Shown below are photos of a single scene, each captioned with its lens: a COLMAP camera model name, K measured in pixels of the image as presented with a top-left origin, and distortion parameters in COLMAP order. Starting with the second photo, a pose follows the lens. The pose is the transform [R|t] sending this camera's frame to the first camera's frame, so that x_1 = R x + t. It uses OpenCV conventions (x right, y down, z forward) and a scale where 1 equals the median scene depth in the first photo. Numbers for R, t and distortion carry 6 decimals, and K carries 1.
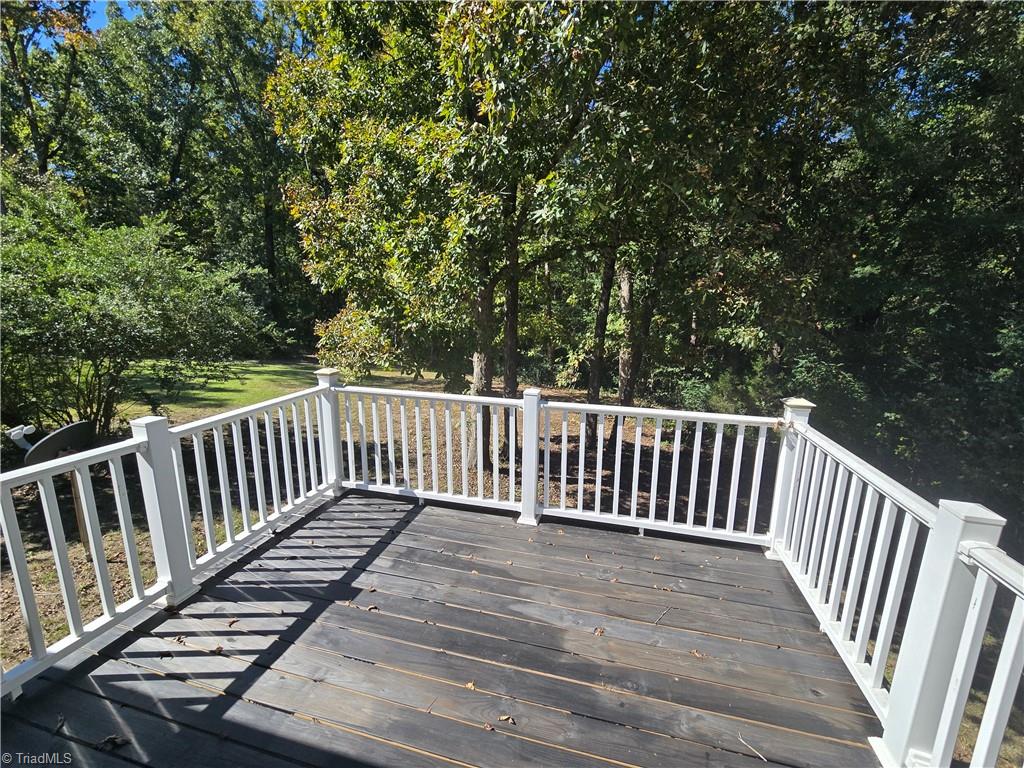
lens RADIAL K [[422.9, 0, 511.1], [0, 422.9, 387.4], [0, 0, 1]] dist [-0.000821, 0.000770]
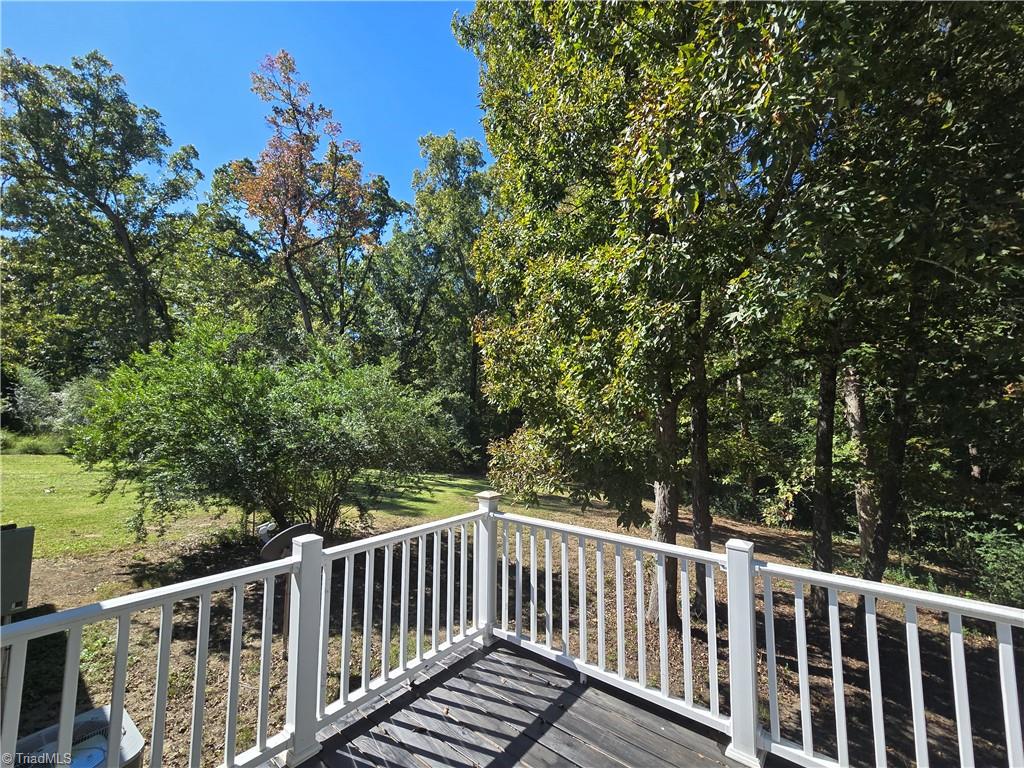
lens RADIAL K [[422.9, 0, 516.0], [0, 422.9, 387.2], [0, 0, 1]] dist [-0.000821, 0.000770]
pose [[0.919442, -0.037150, -0.391468, -0.004417], [-0.073229, 0.961936, -0.263281, -0.018308], [0.386348, 0.270739, 0.881723, 0.106076]]
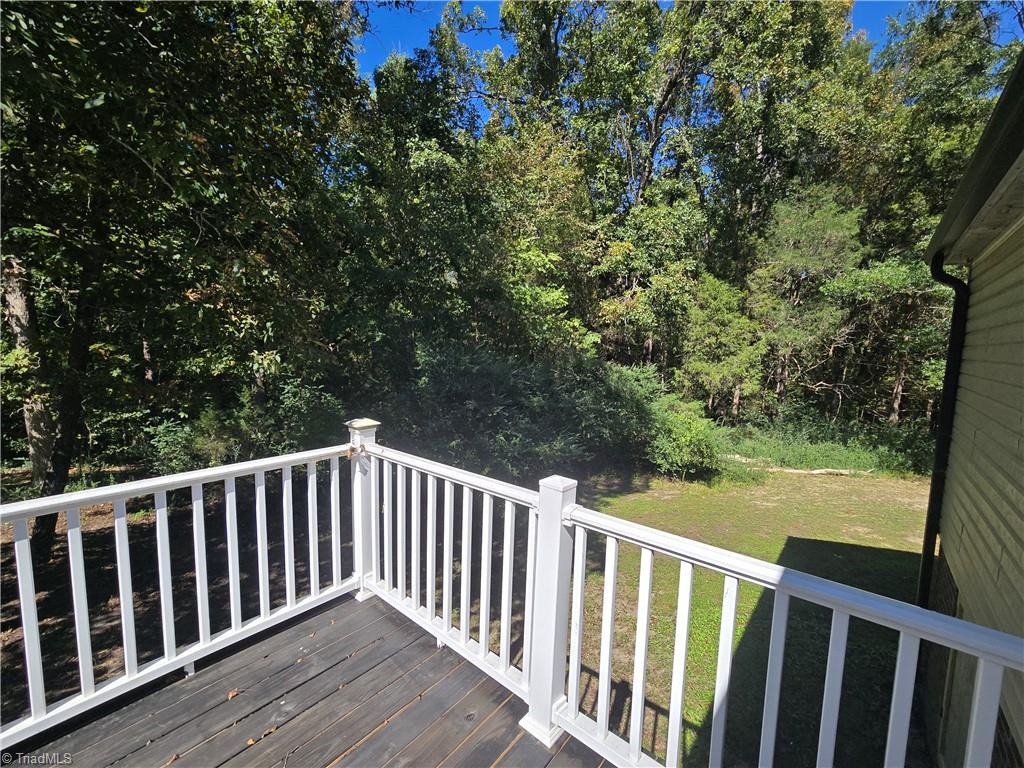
lens RADIAL K [[422.9, 0, 511.4], [0, 422.9, 385.3], [0, 0, 1]] dist [-0.000821, 0.000770]
pose [[0.426356, -0.092753, 0.899788, -0.010396], [0.161572, 0.986541, 0.025136, -0.009344], [-0.890008, 0.134664, 0.435604, 0.150694]]
